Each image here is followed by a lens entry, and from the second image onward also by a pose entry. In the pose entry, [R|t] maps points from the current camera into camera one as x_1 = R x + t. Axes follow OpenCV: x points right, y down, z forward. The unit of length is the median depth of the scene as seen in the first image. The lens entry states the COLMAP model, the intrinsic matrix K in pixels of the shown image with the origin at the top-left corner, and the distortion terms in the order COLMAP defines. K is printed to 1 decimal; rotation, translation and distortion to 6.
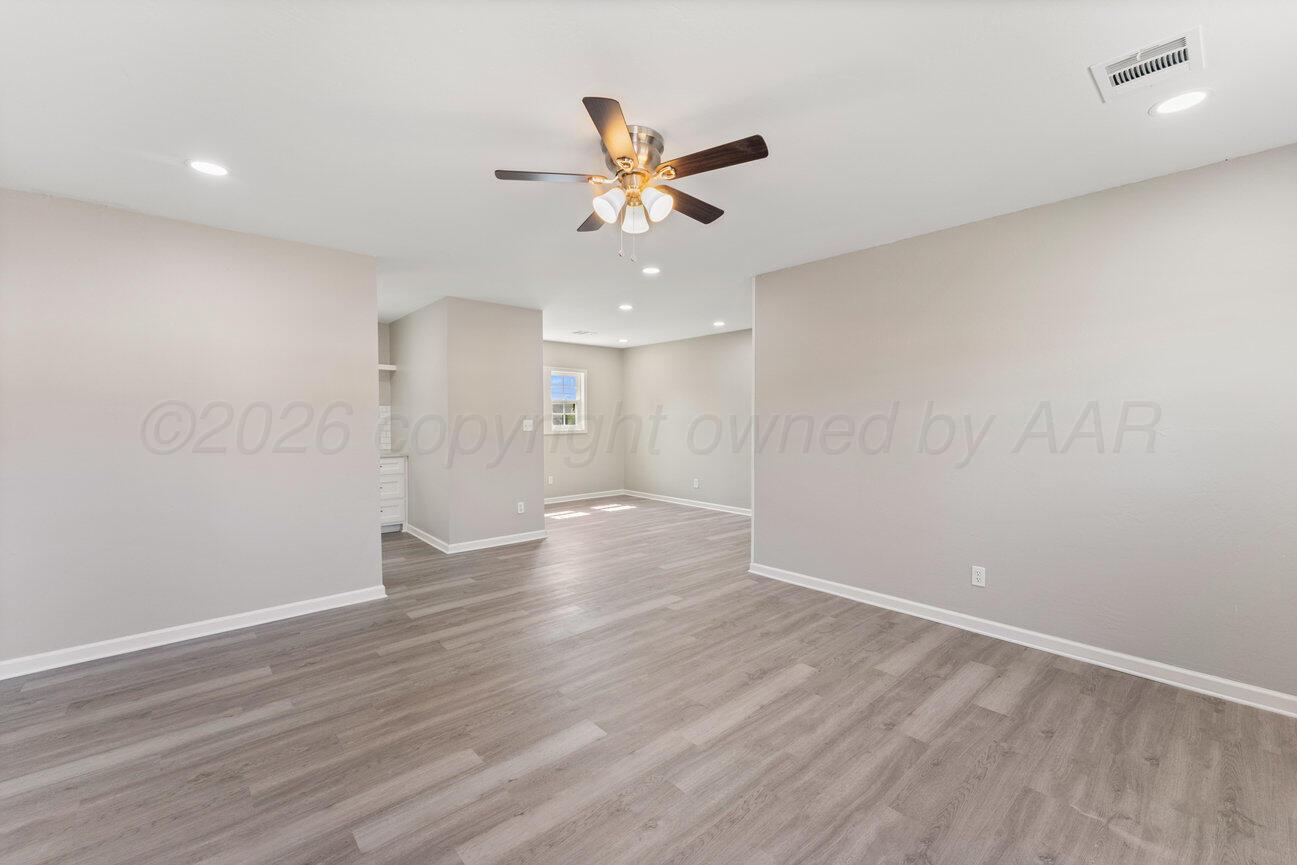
lens RADIAL K [[536.5, 0, 648.9], [0, 536.5, 425.8], [0, 0, 1]] dist [0.000925, -0.000461]
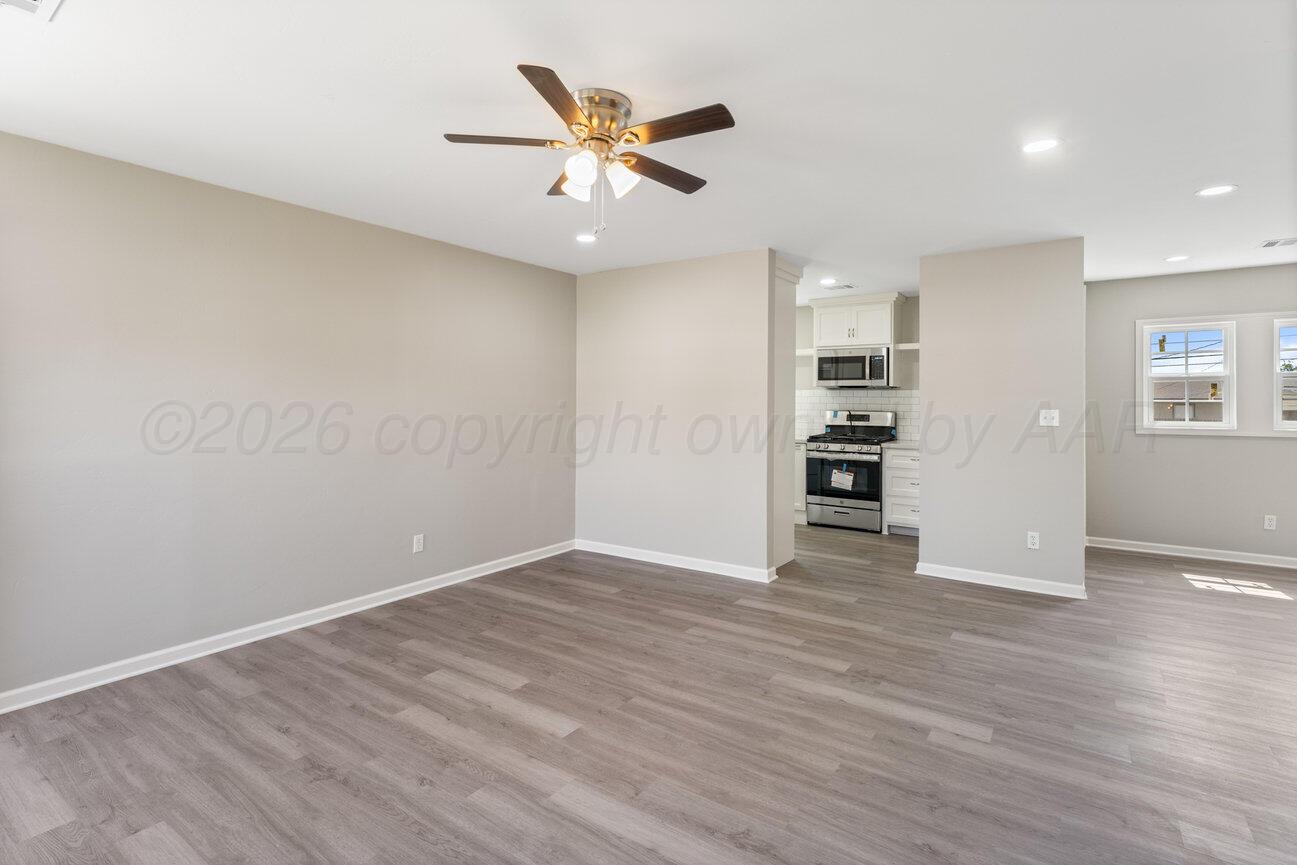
lens RADIAL K [[612.6, 0, 631.5], [0, 612.6, 398.6], [0, 0, 1]] dist [0.001523, 0.000141]
pose [[0.228635, 0.000094, -0.973512, 0.865518], [-0.019690, 0.999796, -0.004528, -0.023970], [0.973313, 0.020204, 0.228590, 0.732489]]
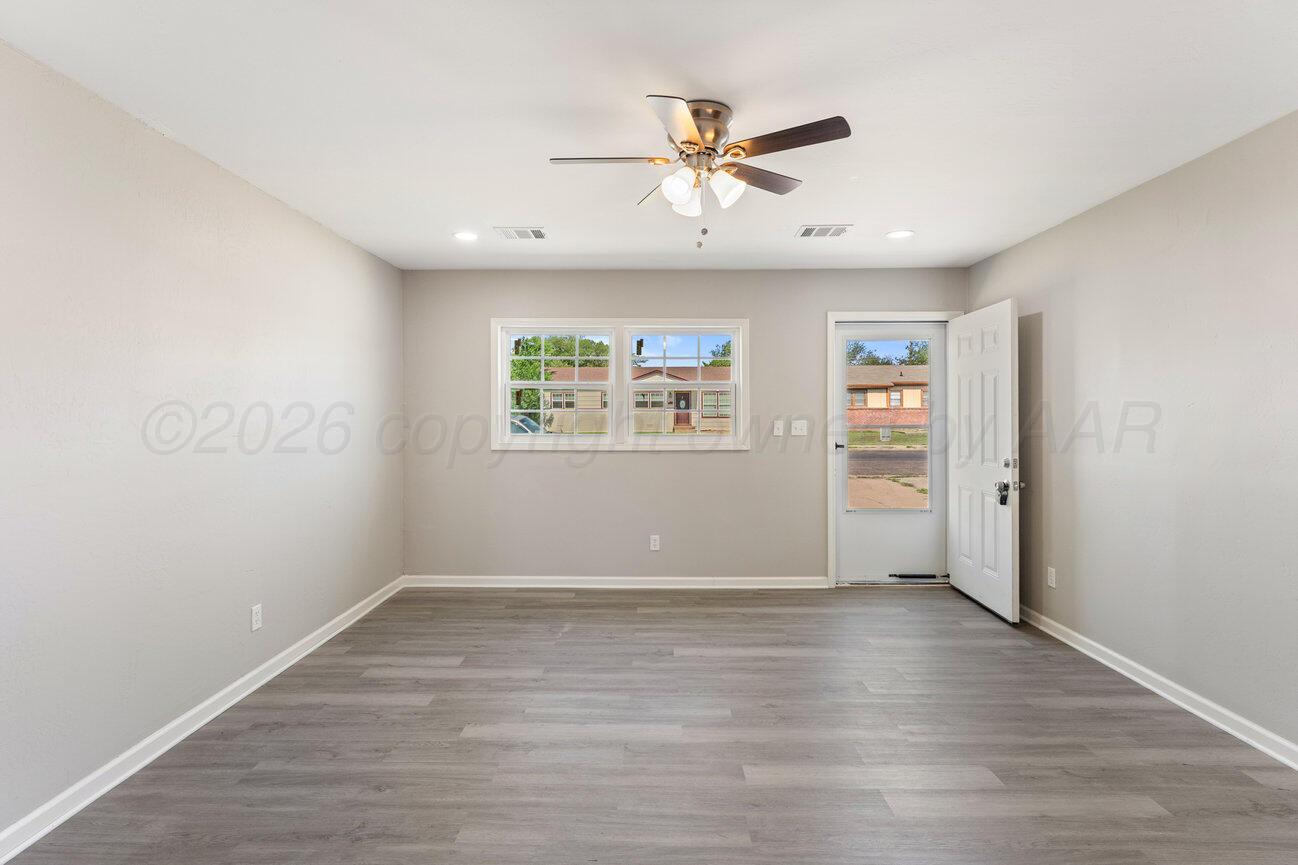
lens RADIAL K [[655.5, 0, 641.8], [0, 655.5, 413.3], [0, 0, 1]] dist [0.000518, 0.000523]
pose [[-0.746139, 0.010546, 0.665706, -0.593754], [0.018690, 0.999812, 0.005109, -0.026843], [-0.665527, 0.016254, -0.746196, 1.649217]]
